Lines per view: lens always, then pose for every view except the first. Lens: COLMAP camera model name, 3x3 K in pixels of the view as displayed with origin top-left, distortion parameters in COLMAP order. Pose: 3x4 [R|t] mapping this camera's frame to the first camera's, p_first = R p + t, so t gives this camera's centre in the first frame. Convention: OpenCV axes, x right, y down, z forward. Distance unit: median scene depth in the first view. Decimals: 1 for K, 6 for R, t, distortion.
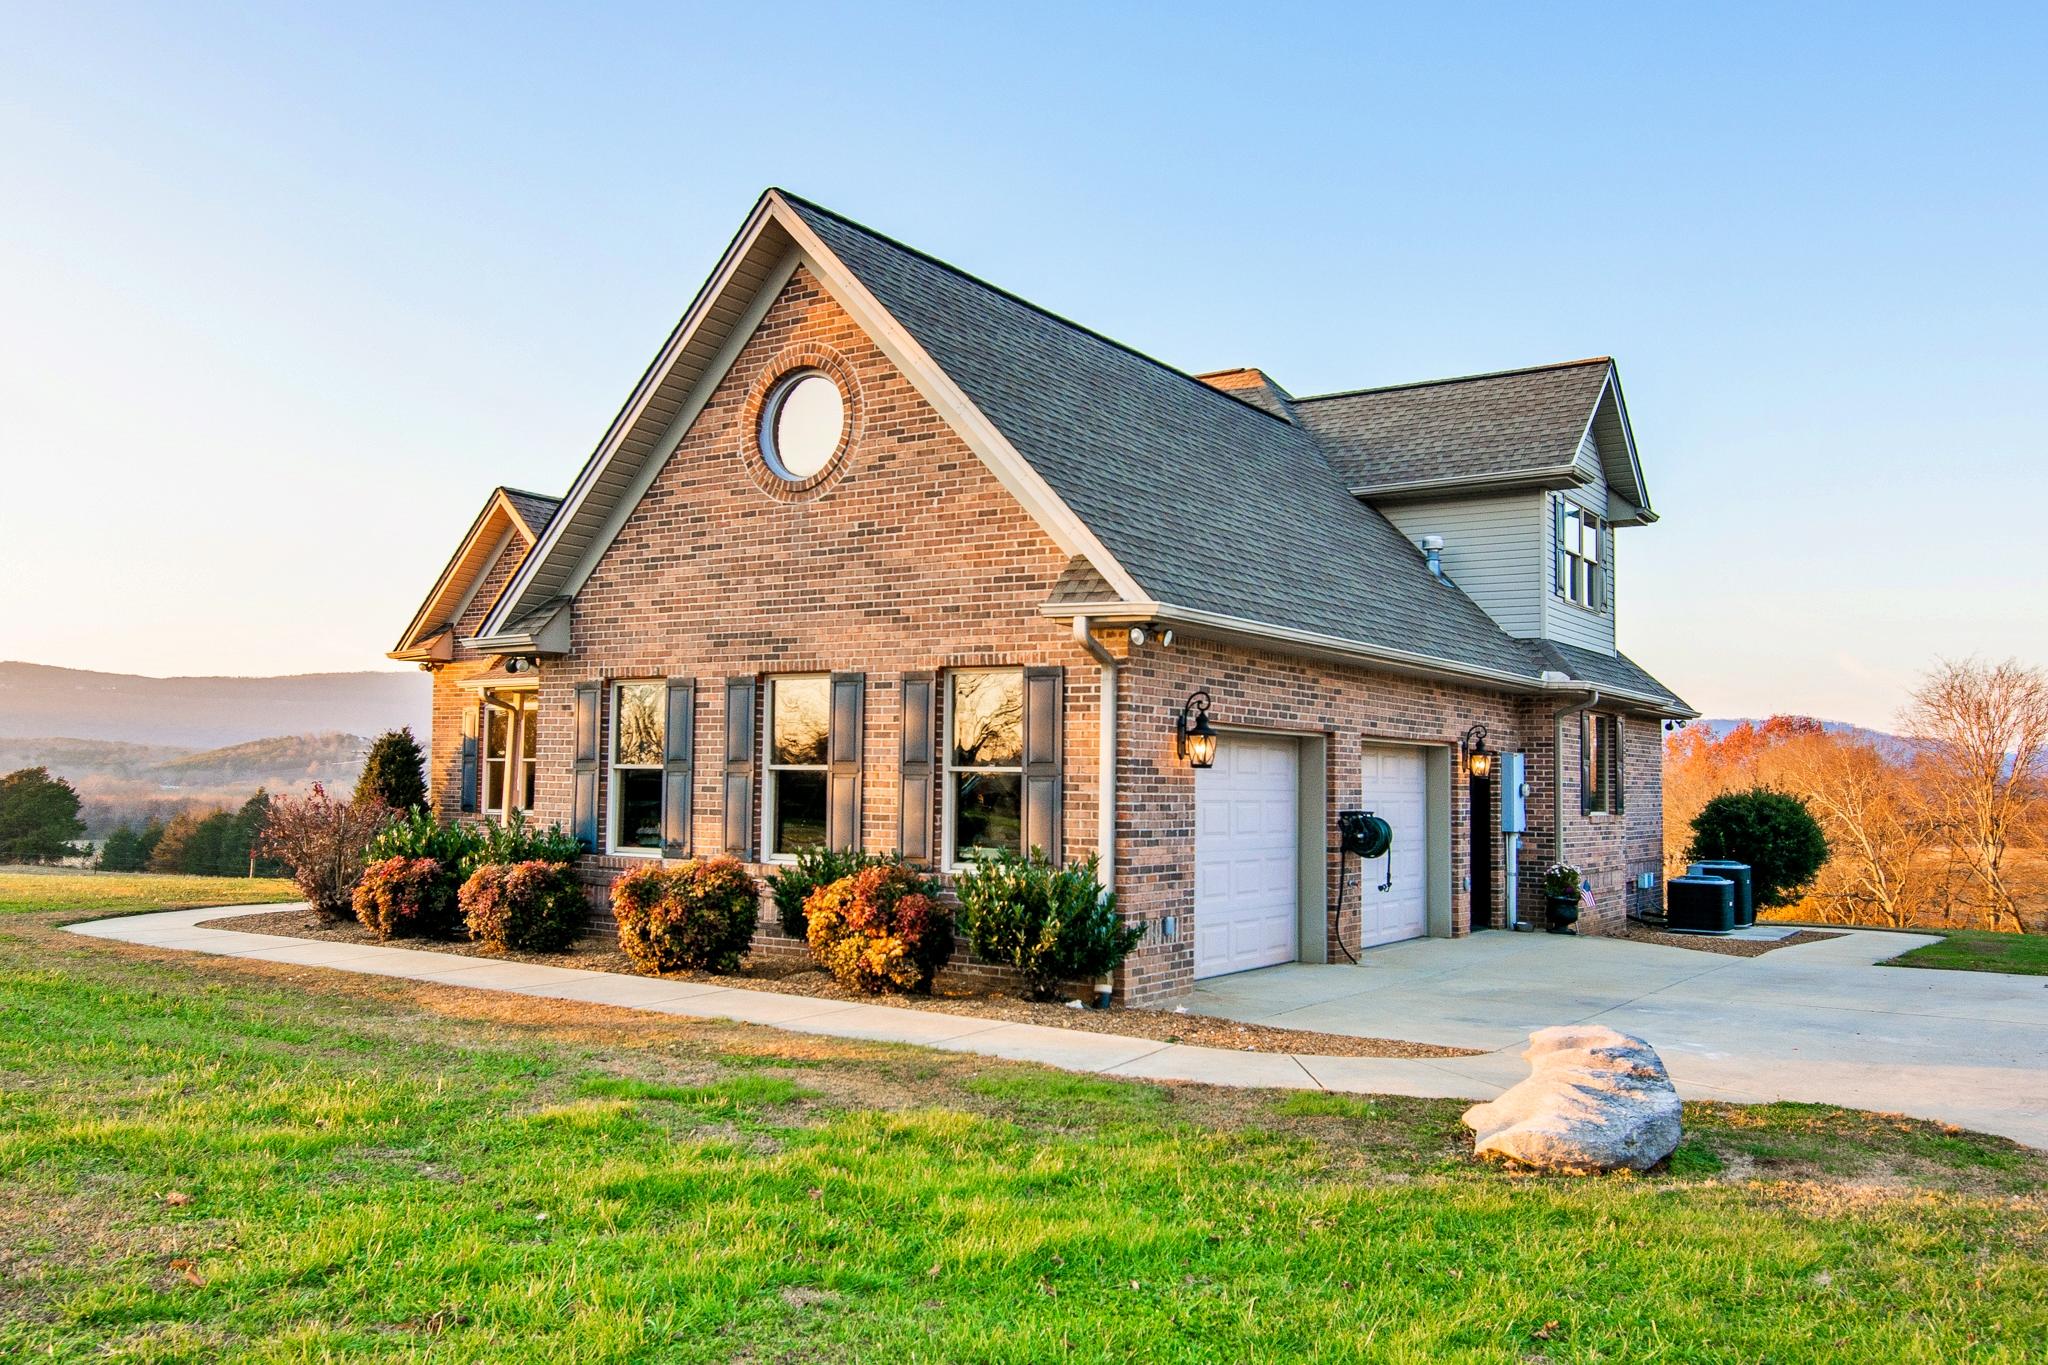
lens RADIAL K [[1565.7, 0, 974.3], [0, 1565.7, 676.1], [0, 0, 1]] dist [0.001495, -0.000451]
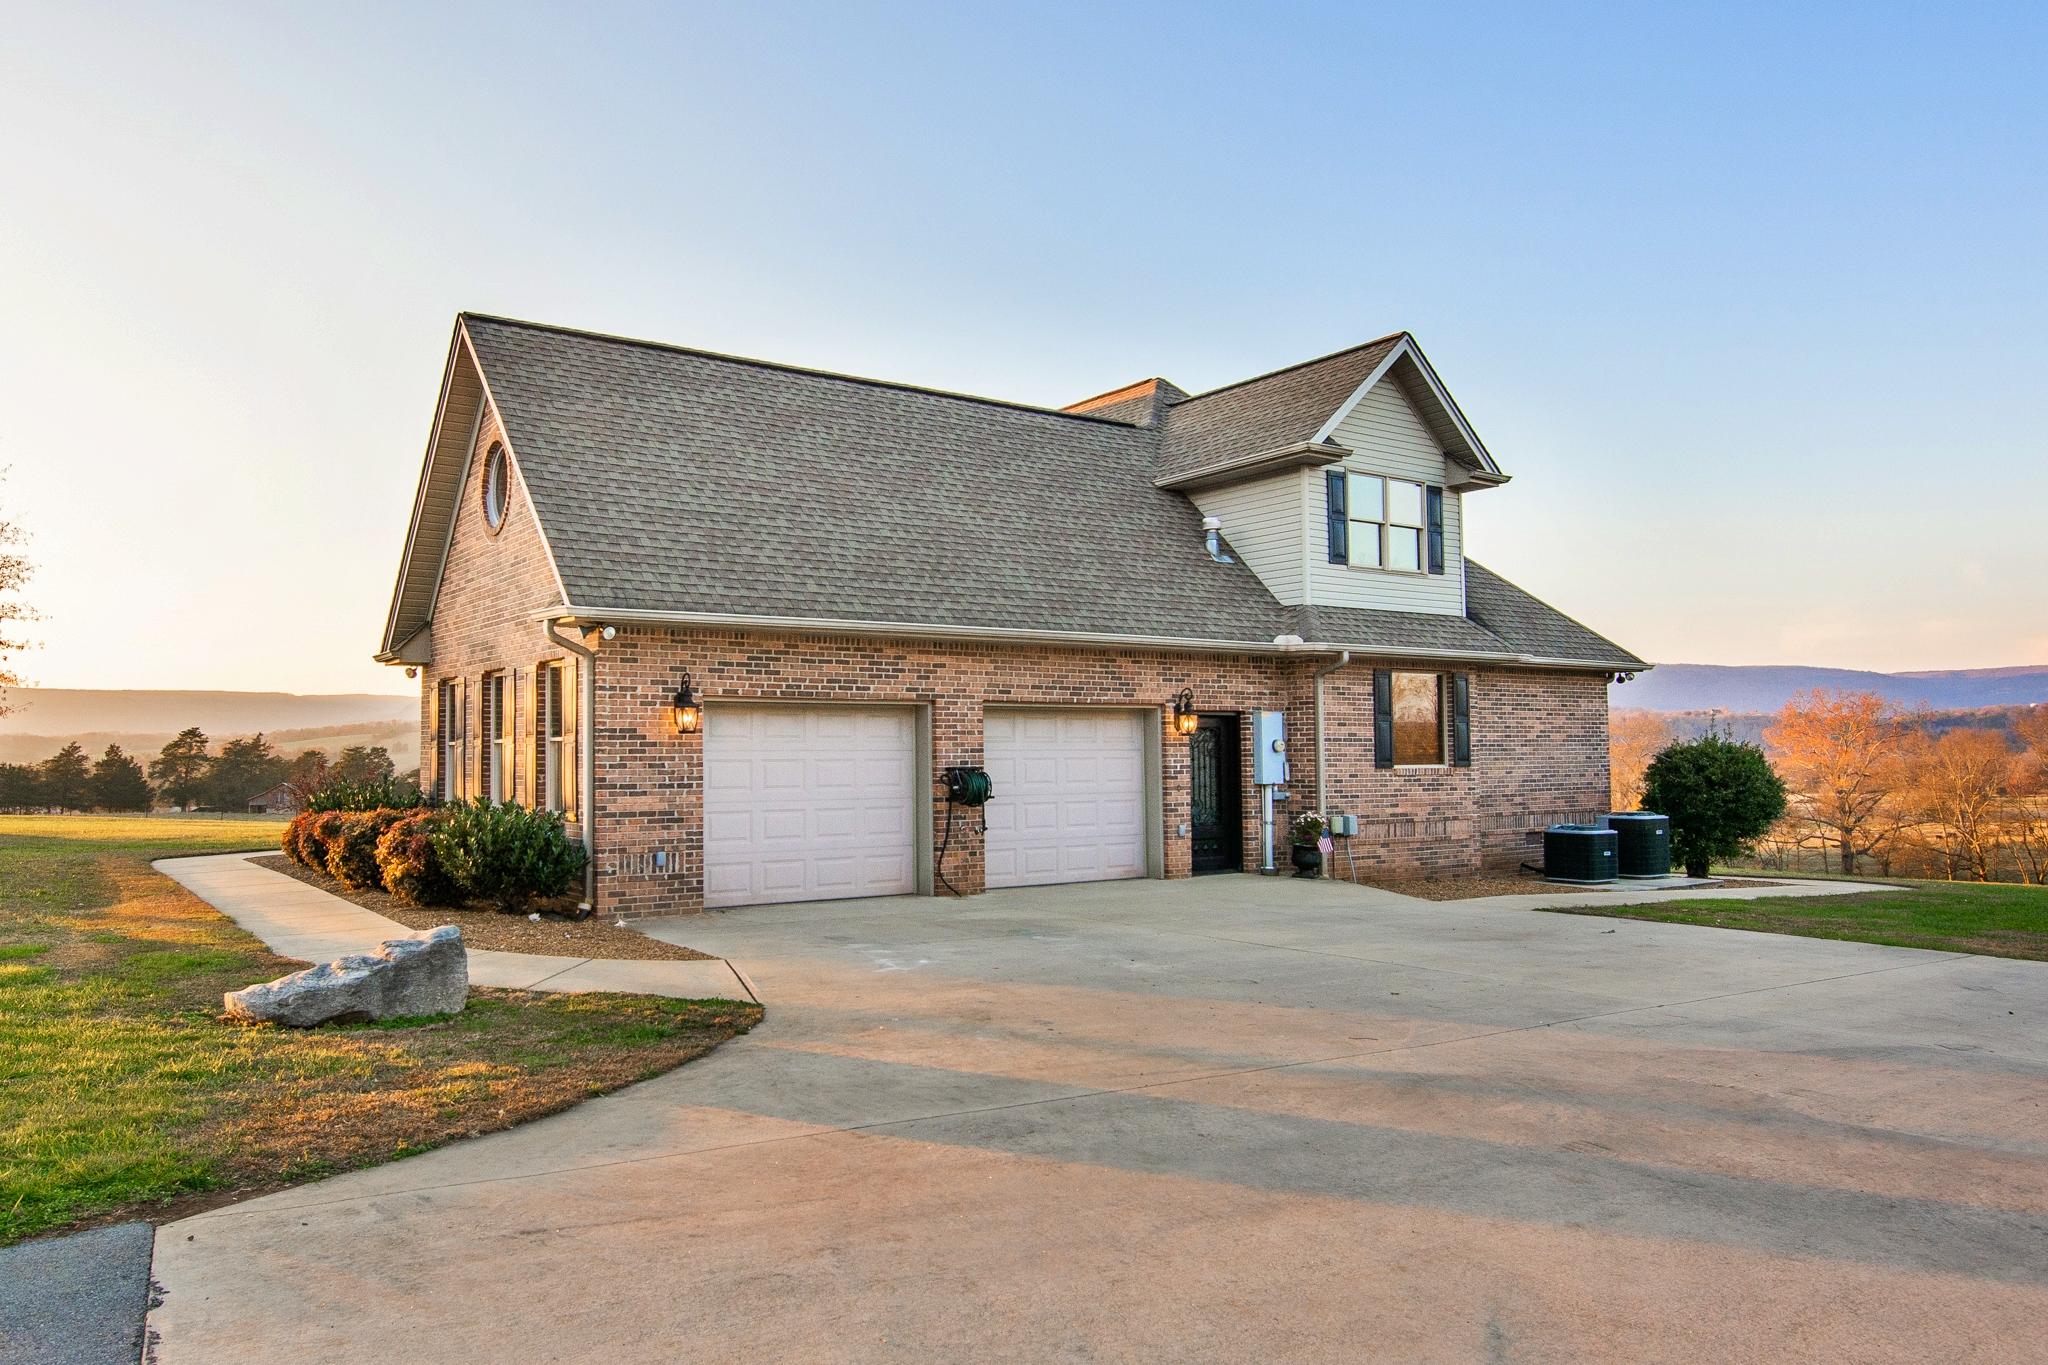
lens RADIAL K [[1326.6, 0, 895.6], [0, 1326.6, 686.3], [0, 0, 1]] dist [-0.003973, -0.007325]
pose [[0.928493, -0.040514, -0.369133, 0.604543], [0.045753, 0.998938, 0.005446, 0.019842], [0.368520, -0.021945, 0.929361, 0.066709]]
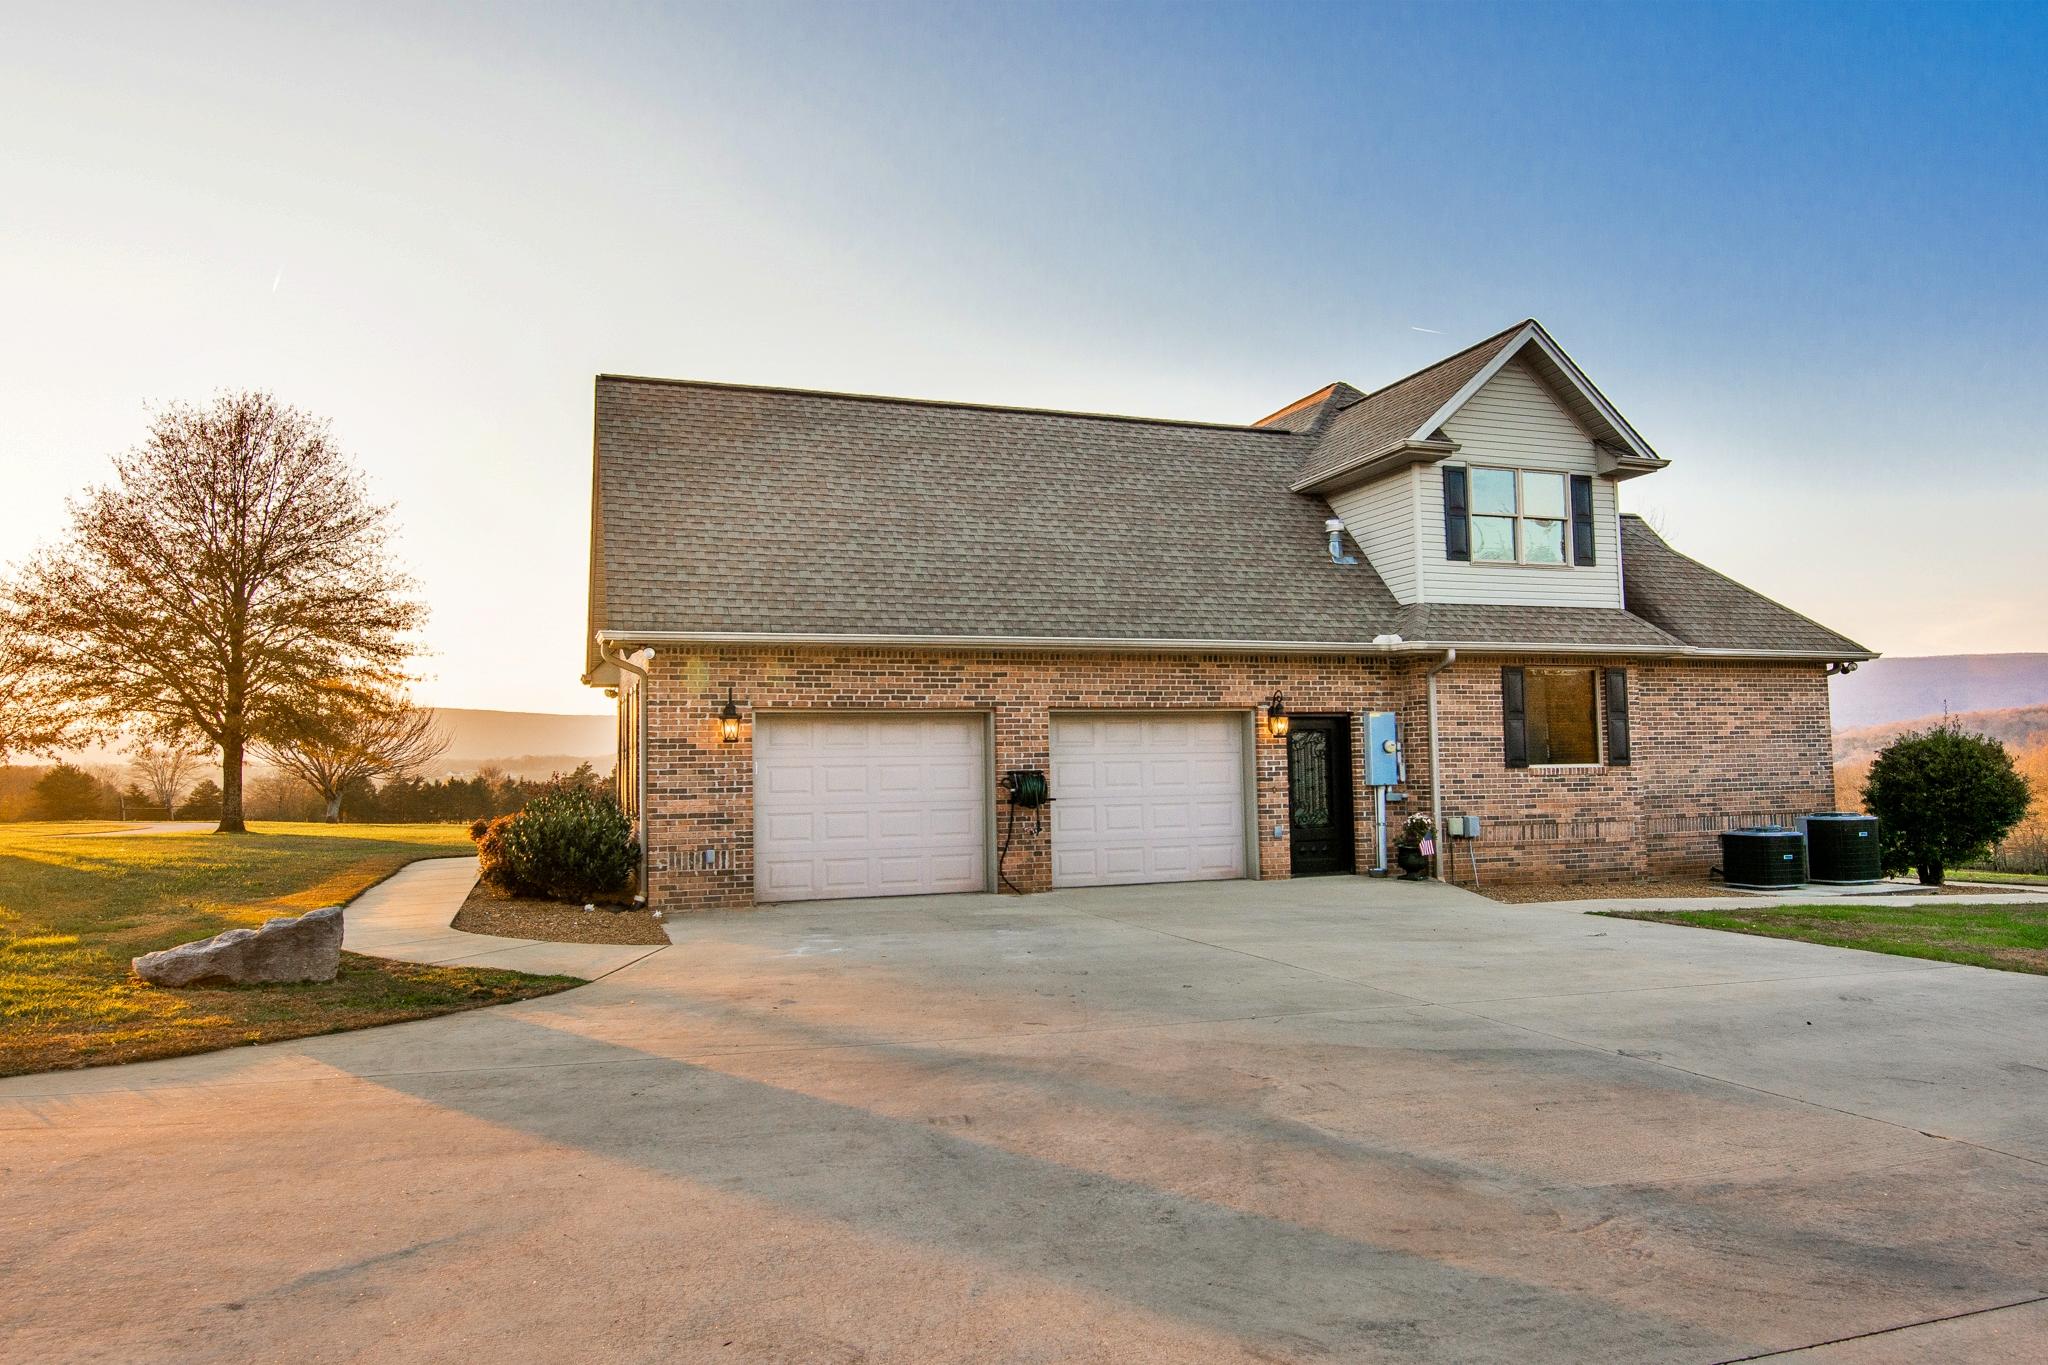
lens RADIAL K [[1287.7, 0, 1053.1], [0, 1287.7, 678.8], [0, 0, 1]] dist [-0.006138, -0.001861]
pose [[0.830661, -0.069267, -0.552454, 0.882802], [0.068456, 0.997409, -0.022127, 0.041230], [0.552555, -0.019439, 0.833250, 0.185297]]
